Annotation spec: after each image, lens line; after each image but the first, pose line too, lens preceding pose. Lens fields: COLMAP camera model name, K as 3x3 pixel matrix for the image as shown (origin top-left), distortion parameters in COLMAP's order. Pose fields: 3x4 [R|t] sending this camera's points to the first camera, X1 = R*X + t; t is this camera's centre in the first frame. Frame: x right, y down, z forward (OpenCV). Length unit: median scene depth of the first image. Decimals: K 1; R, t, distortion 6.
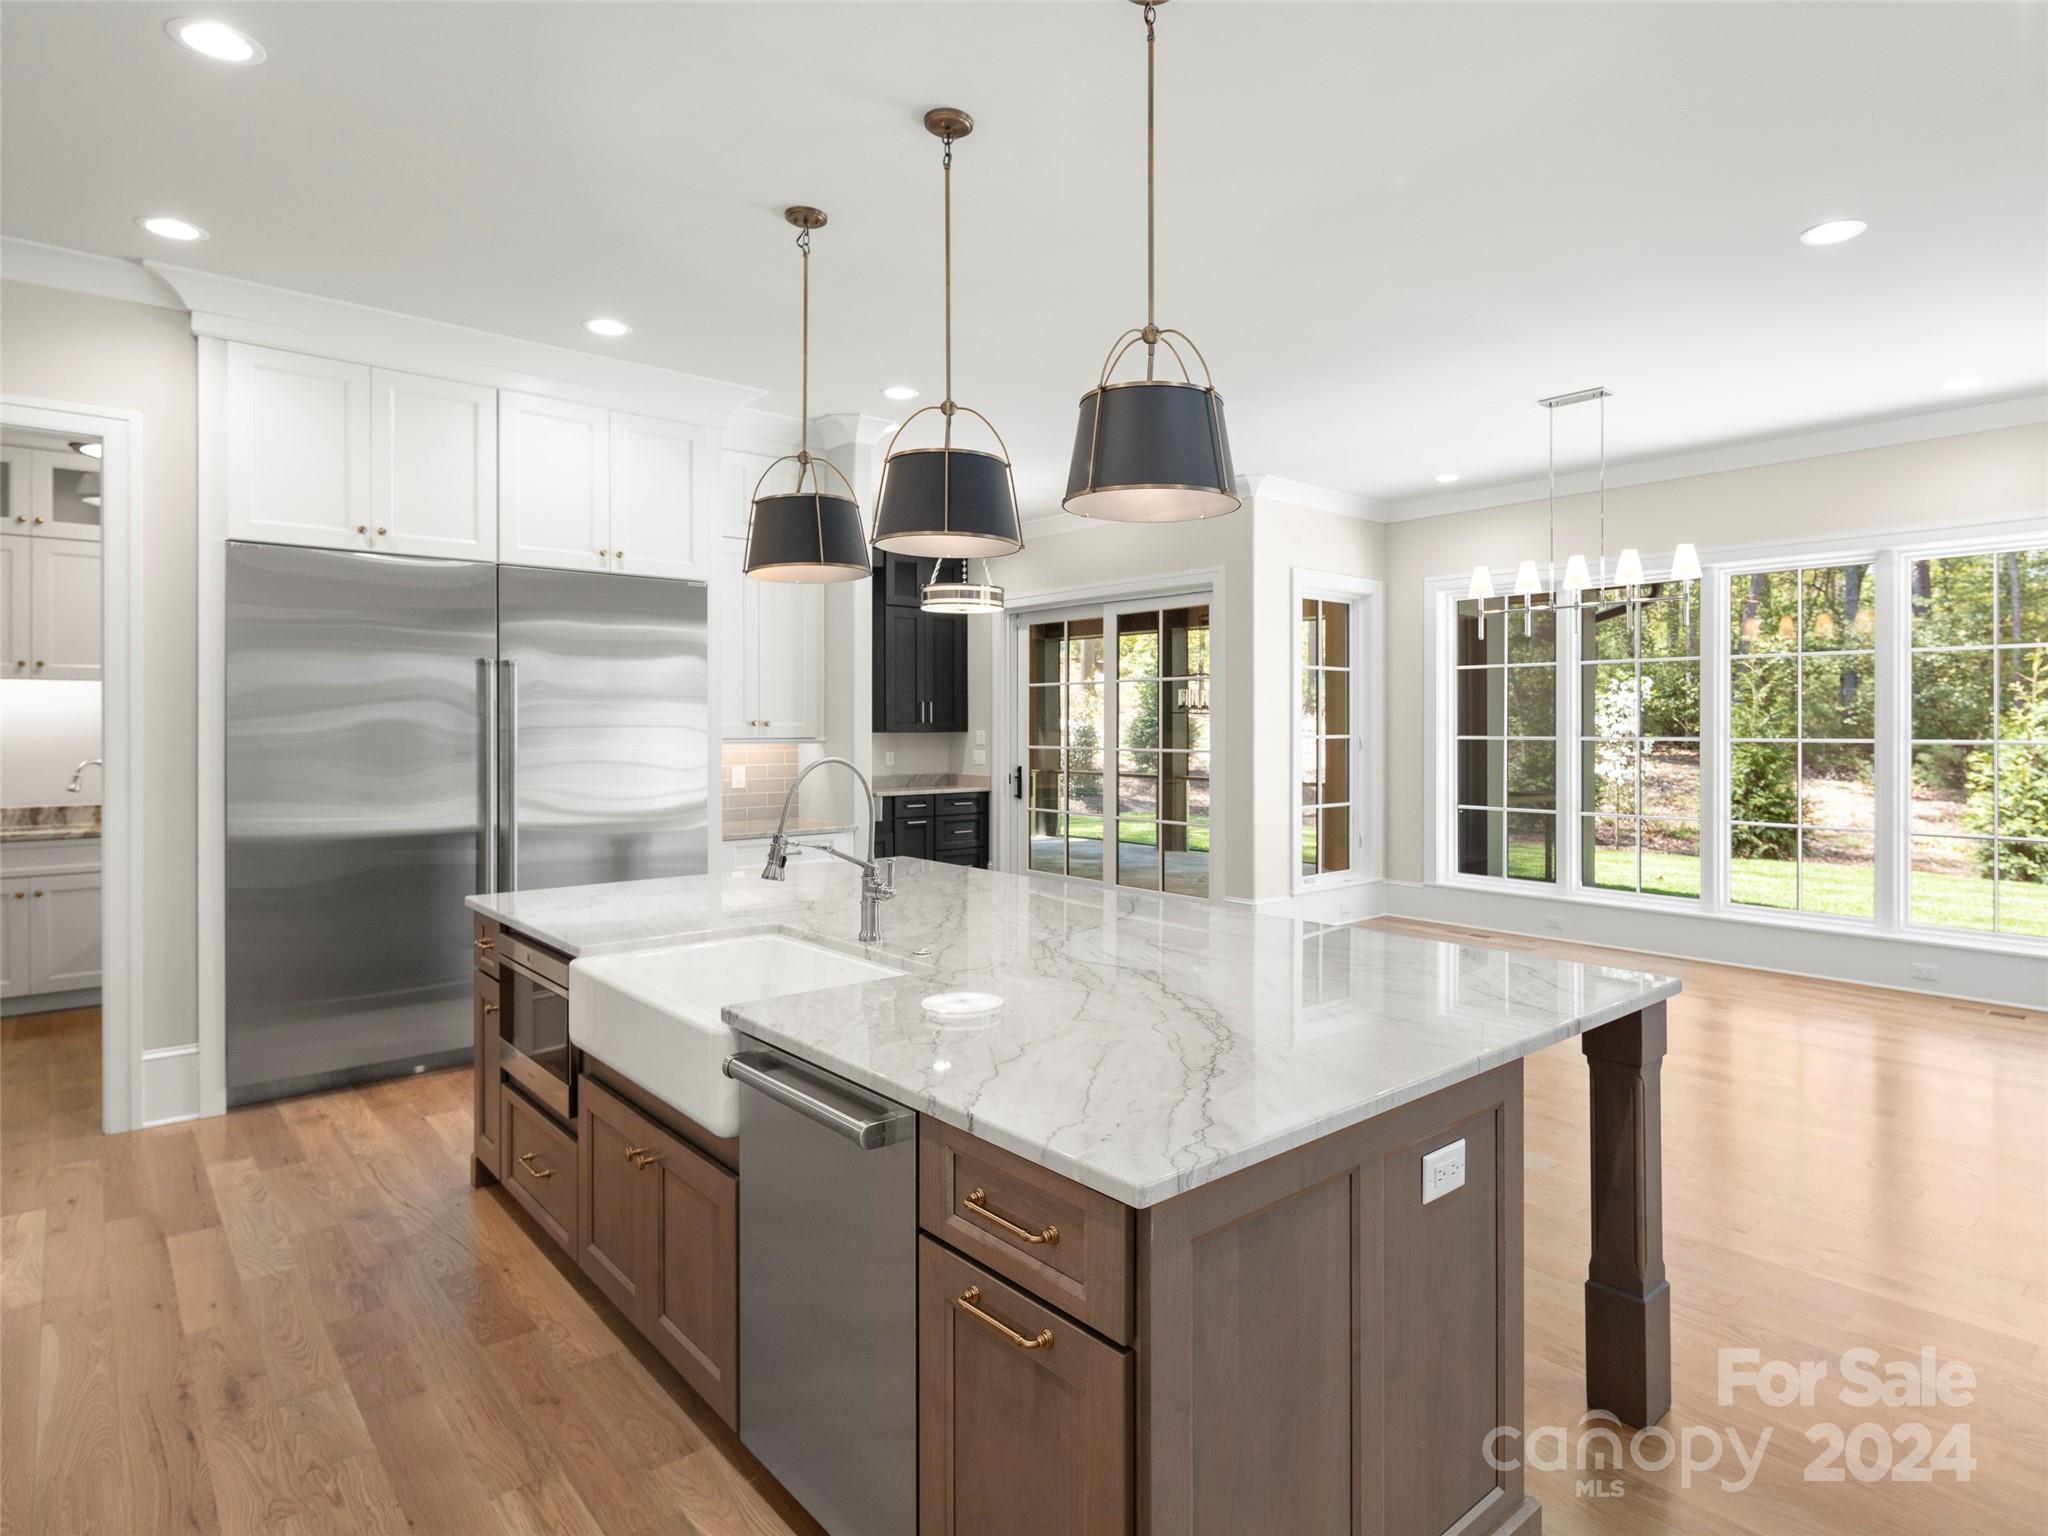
lens RADIAL K [[1128.4, 0, 1103.6], [0, 1128.4, 719.7], [0, 0, 1]] dist [0.007009, -0.005552]
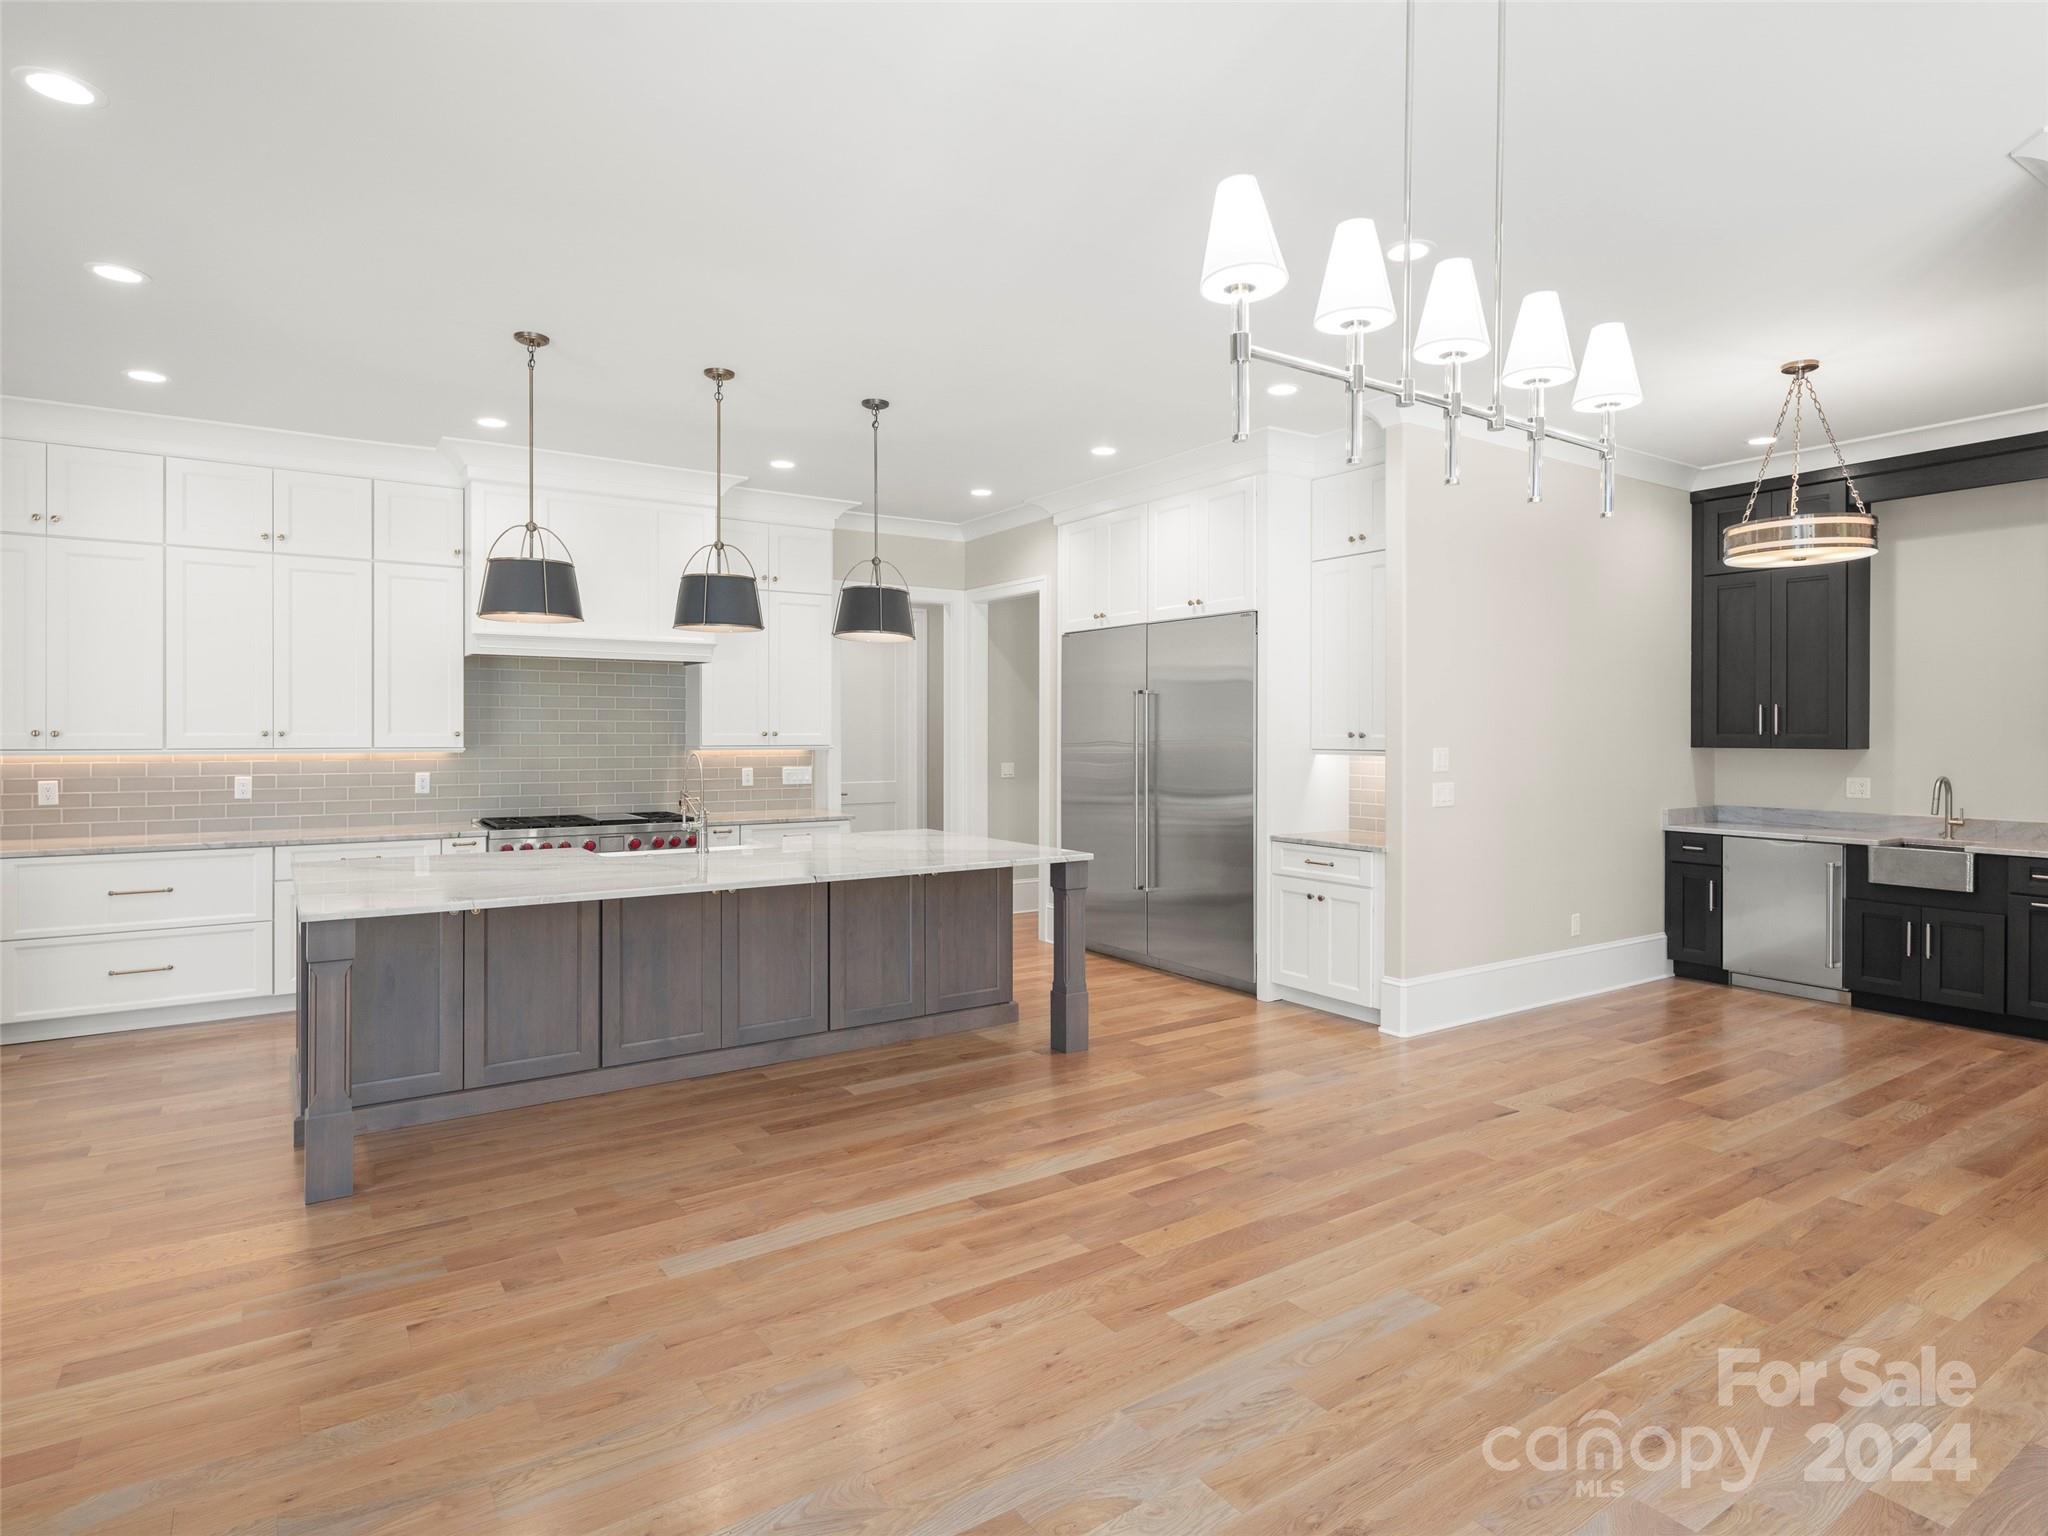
lens RADIAL K [[1128.4, 0, 1043.4], [0, 1128.4, 741.8], [0, 0, 1]] dist [0.007009, -0.005552]
pose [[-0.135181, 0.010198, -0.990768, 0.452192], [0.003297, 0.999946, 0.009843, -0.001173], [0.990815, -0.001936, -0.135208, 0.529319]]
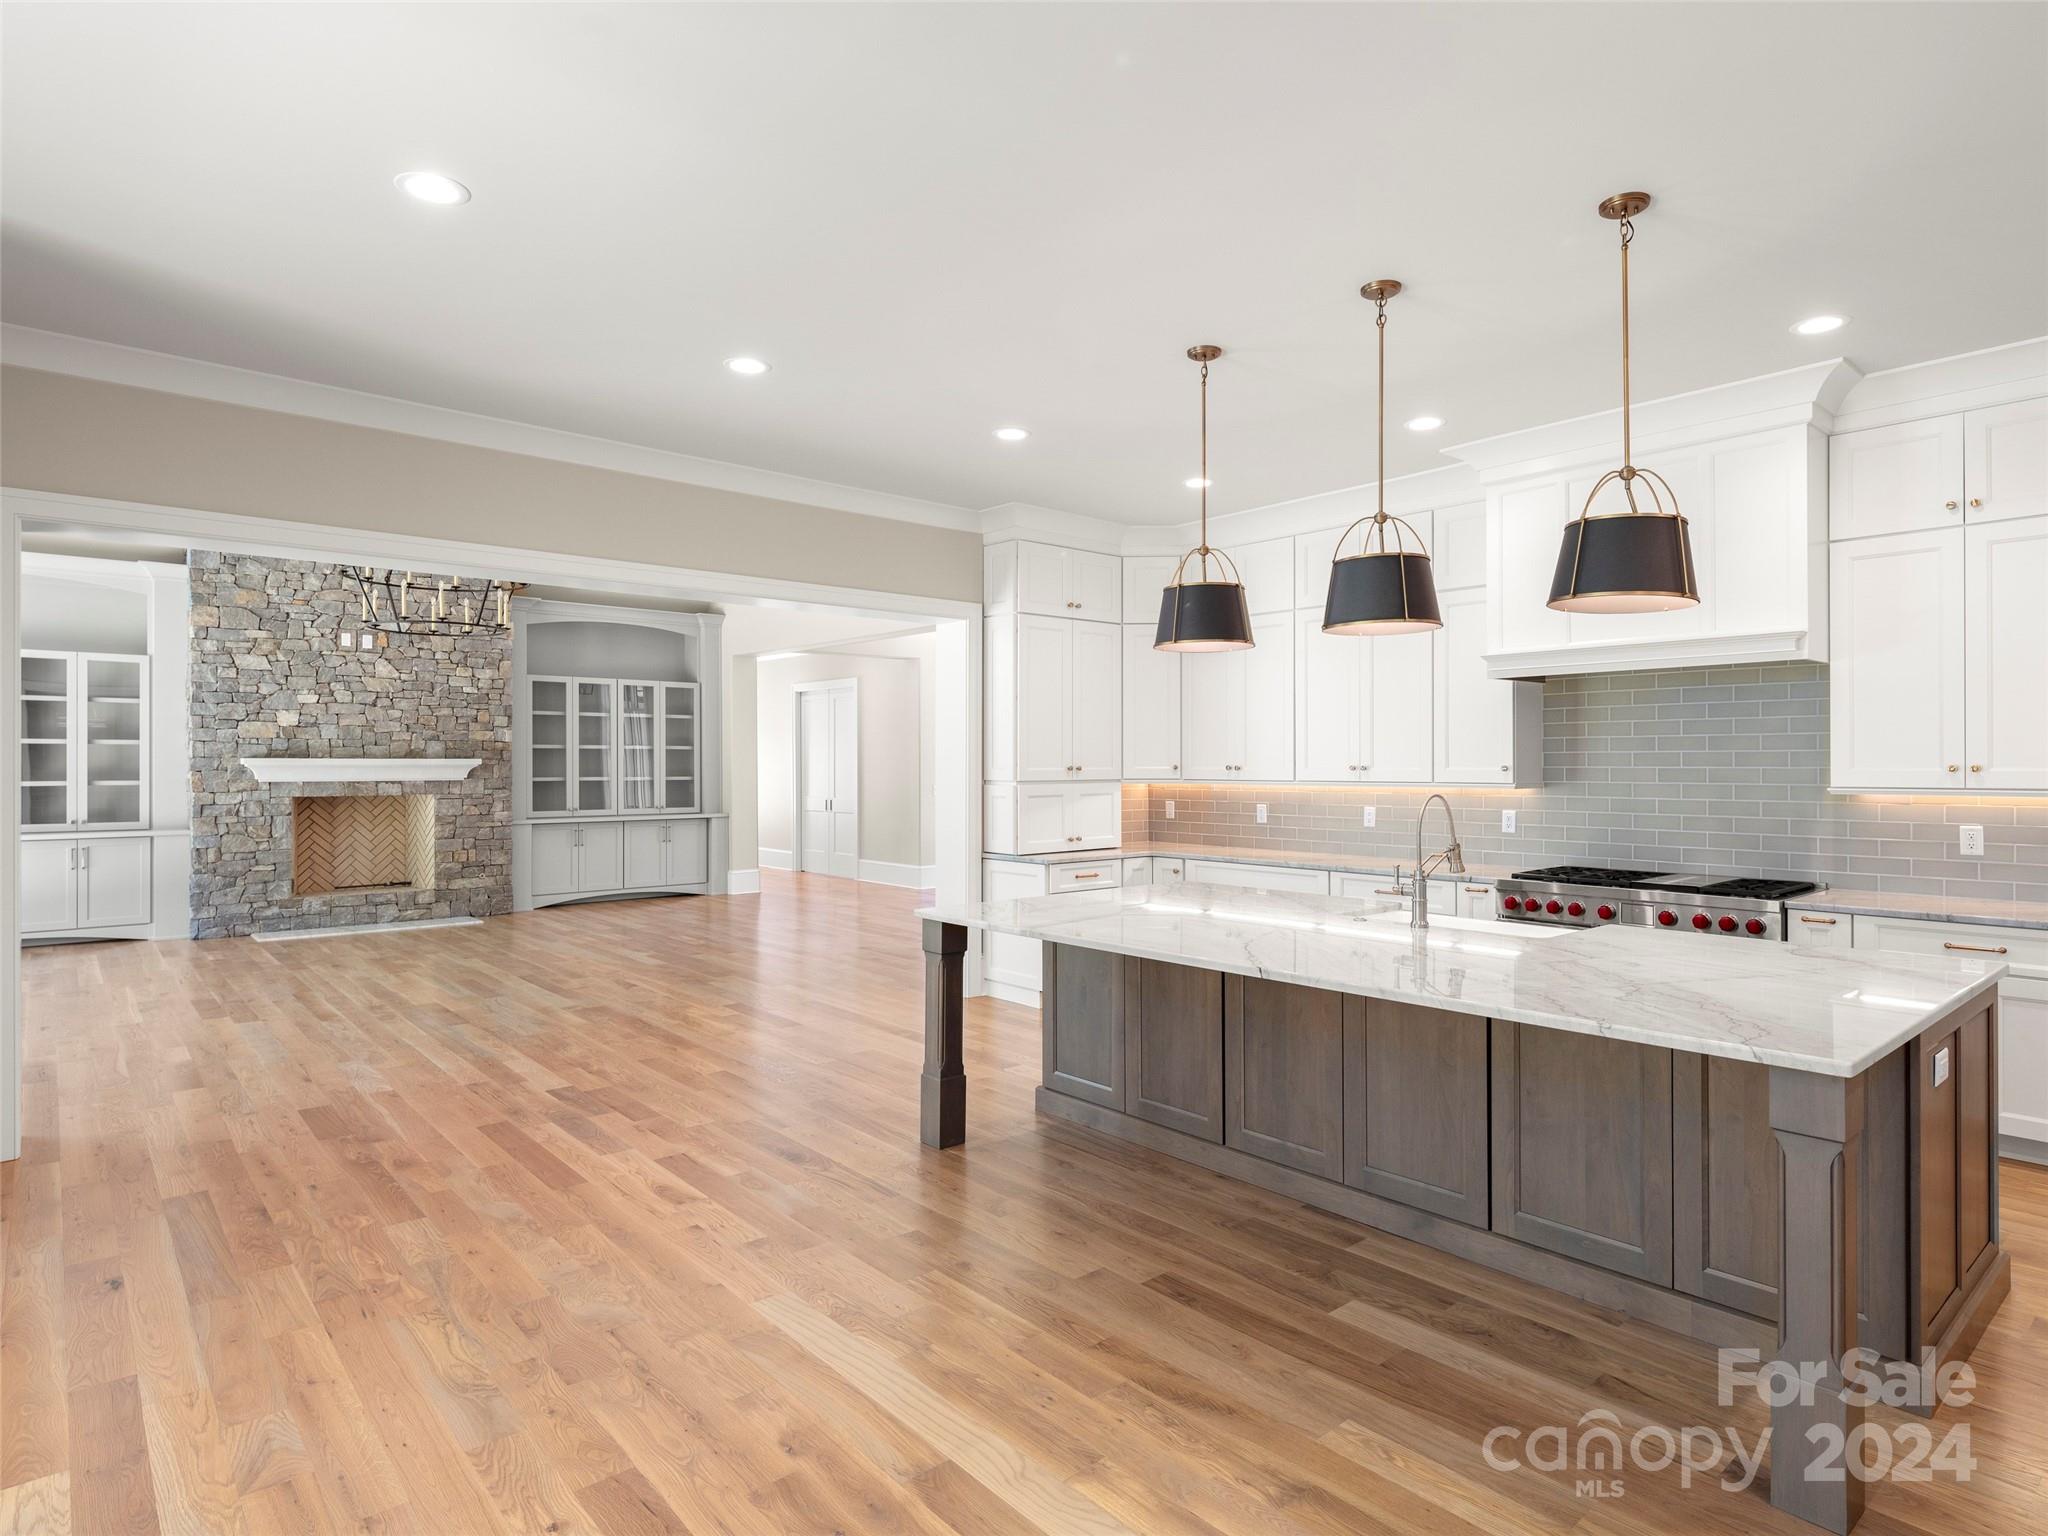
lens RADIAL K [[1128.4, 0, 1040.8], [0, 1128.4, 768.9], [0, 0, 1]] dist [0.007009, -0.005552]
pose [[-0.999859, 0.002708, 0.016566, 0.067562], [0.002677, 0.999995, -0.001894, 0.000429], [-0.016571, -0.001850, -0.999861, 0.702263]]
